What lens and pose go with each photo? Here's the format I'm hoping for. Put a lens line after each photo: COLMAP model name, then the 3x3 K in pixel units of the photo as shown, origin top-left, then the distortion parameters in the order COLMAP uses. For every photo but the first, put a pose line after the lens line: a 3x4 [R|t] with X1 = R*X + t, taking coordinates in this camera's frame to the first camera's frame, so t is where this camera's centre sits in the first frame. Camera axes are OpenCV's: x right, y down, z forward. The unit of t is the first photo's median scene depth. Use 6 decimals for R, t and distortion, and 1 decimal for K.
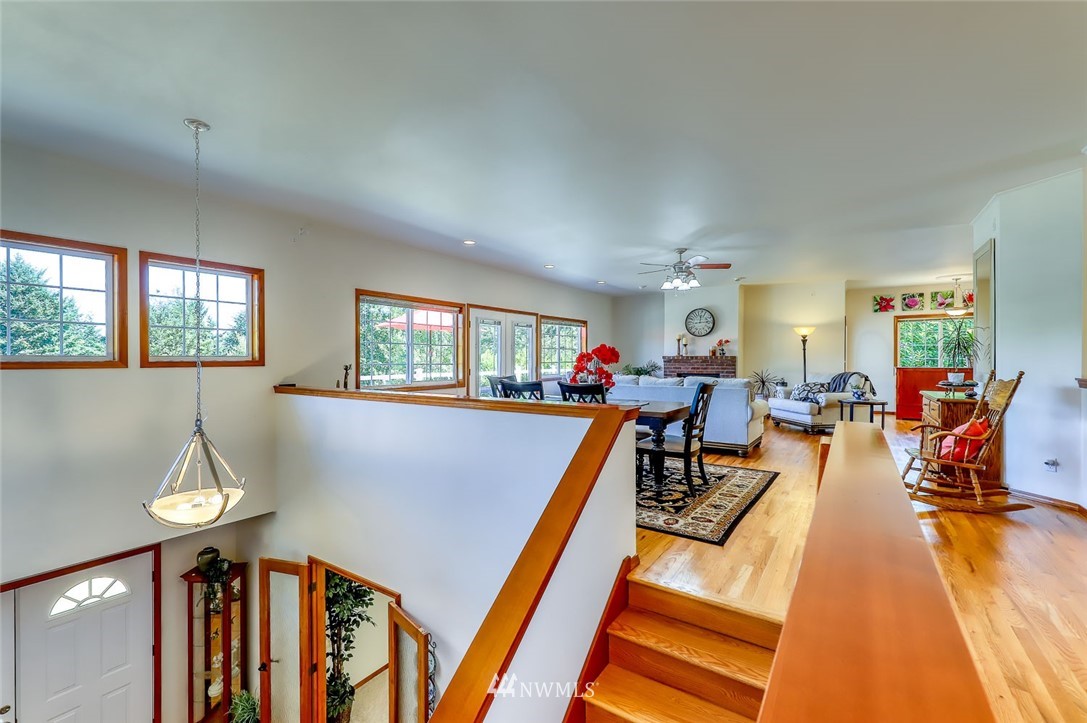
lens RADIAL K [[474.1, 0, 524.7], [0, 474.1, 360.2], [0, 0, 1]] dist [0.000839, 0.000846]
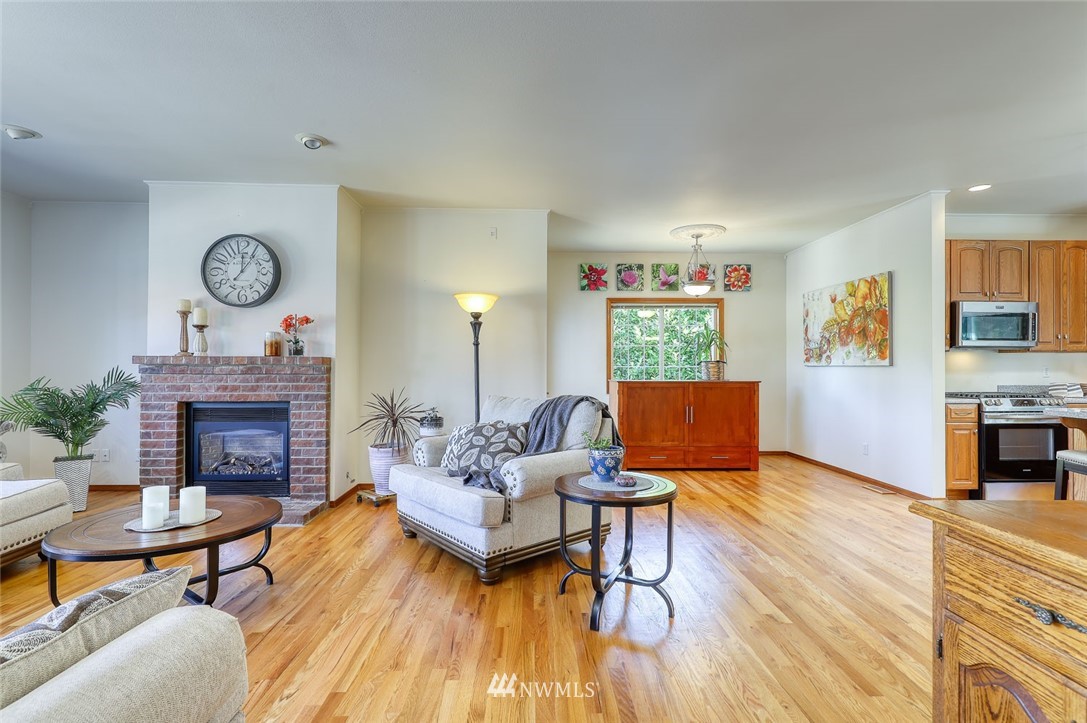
lens RADIAL K [[527.2, 0, 547.8], [0, 527.2, 365.7], [0, 0, 1]] dist [0.008459, 0.000917]
pose [[0.798494, 0.009417, 0.601929, 0.389120], [-0.000634, 0.999890, -0.014802, 0.005745], [-0.602002, 0.011438, 0.798413, 0.635124]]
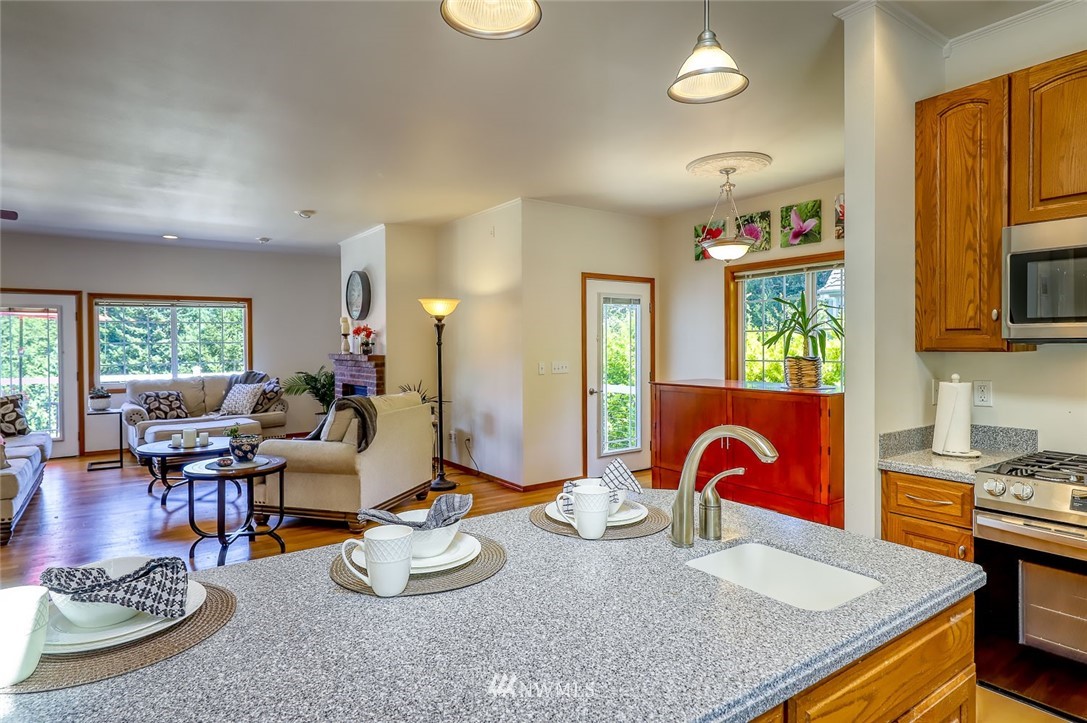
lens RADIAL K [[601.6, 0, 534.7], [0, 601.6, 353.8], [0, 0, 1]] dist [0.001954, -0.005540]
pose [[0.943718, -0.000467, -0.330751, 1.011402], [0.004444, 0.999927, 0.011267, -0.022835], [0.330721, -0.012103, 0.943651, 0.507394]]
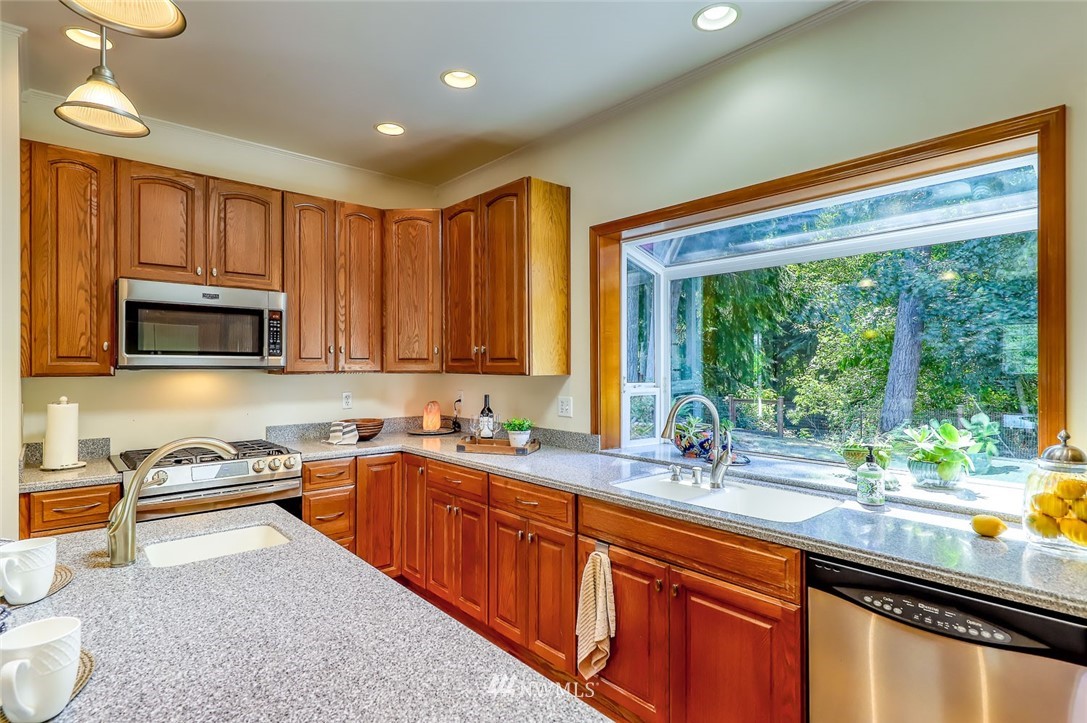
lens RADIAL K [[567.5, 0, 552.8], [0, 567.5, 366.5], [0, 0, 1]] dist [-0.007662, 0.002362]
pose [[0.220349, -0.001538, 0.975420, 0.858692], [0.002991, 0.999995, 0.000901, -0.024883], [-0.975417, 0.002719, 0.220352, 0.520790]]
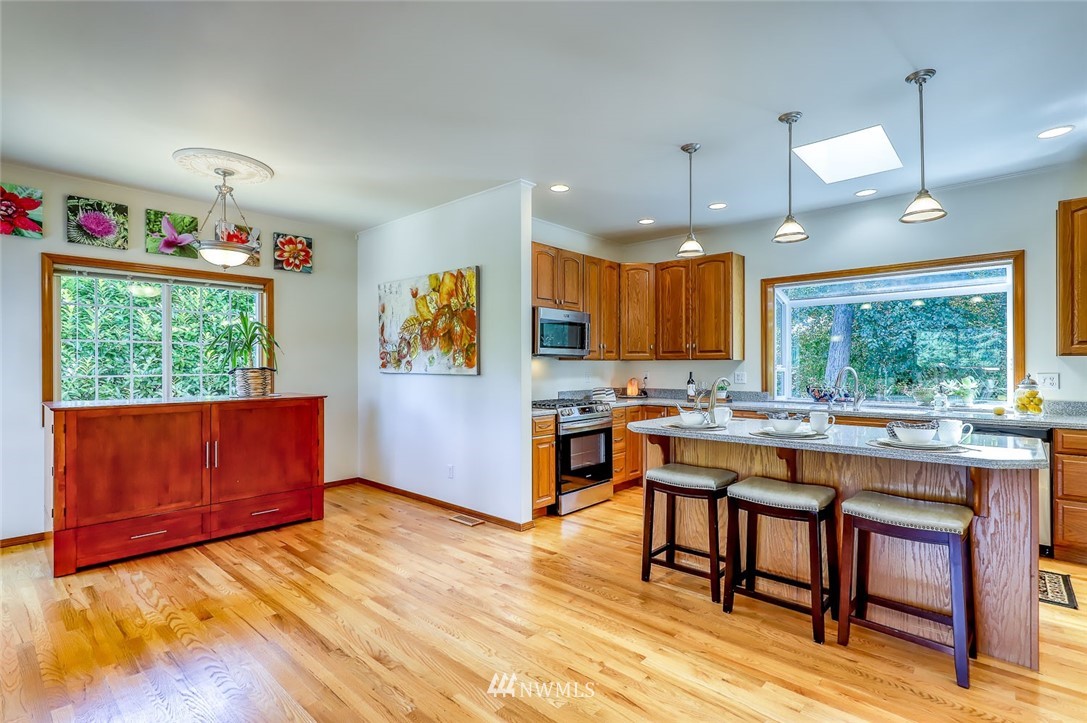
lens RADIAL K [[527.2, 0, 557.9], [0, 527.2, 365.8], [0, 0, 1]] dist [0.008459, 0.000917]
pose [[0.121328, 0.004809, 0.992601, 0.566704], [0.007972, 0.999951, -0.005819, -0.009635], [-0.992581, 0.008619, 0.121283, 0.746554]]
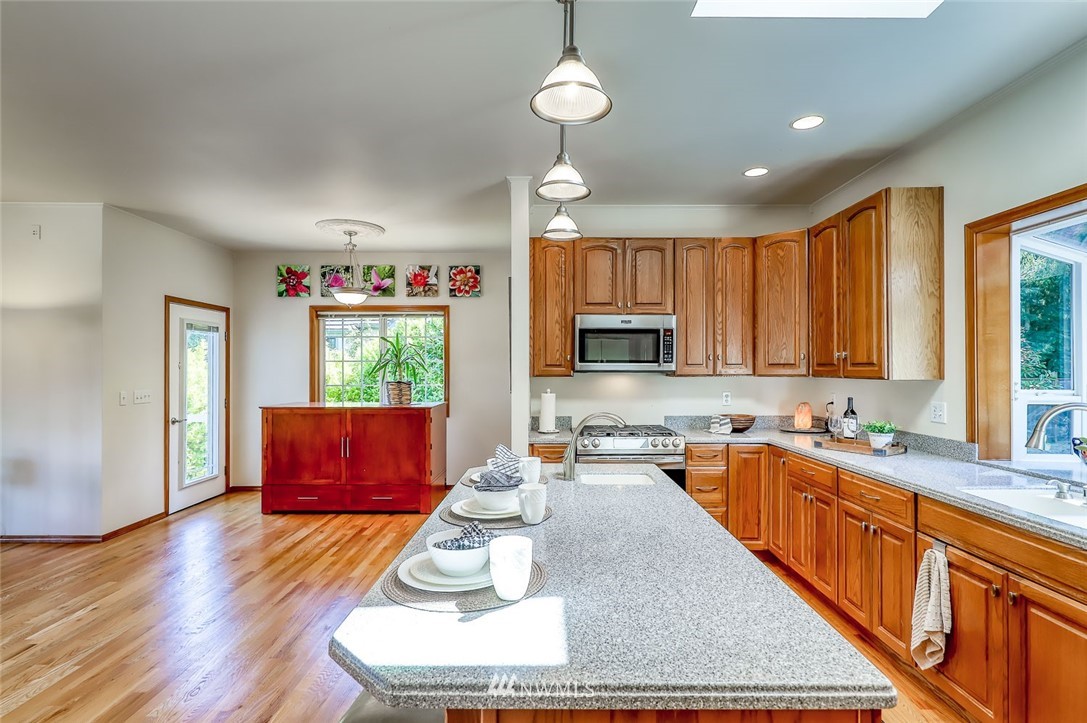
lens RADIAL K [[527.2, 0, 551.5], [0, 527.2, 371.5], [0, 0, 1]] dist [0.008459, 0.000917]
pose [[0.806954, -0.002375, 0.590610, 0.822229], [0.002340, 0.999997, 0.000823, -0.025116], [-0.590610, 0.000718, 0.806957, 0.464224]]
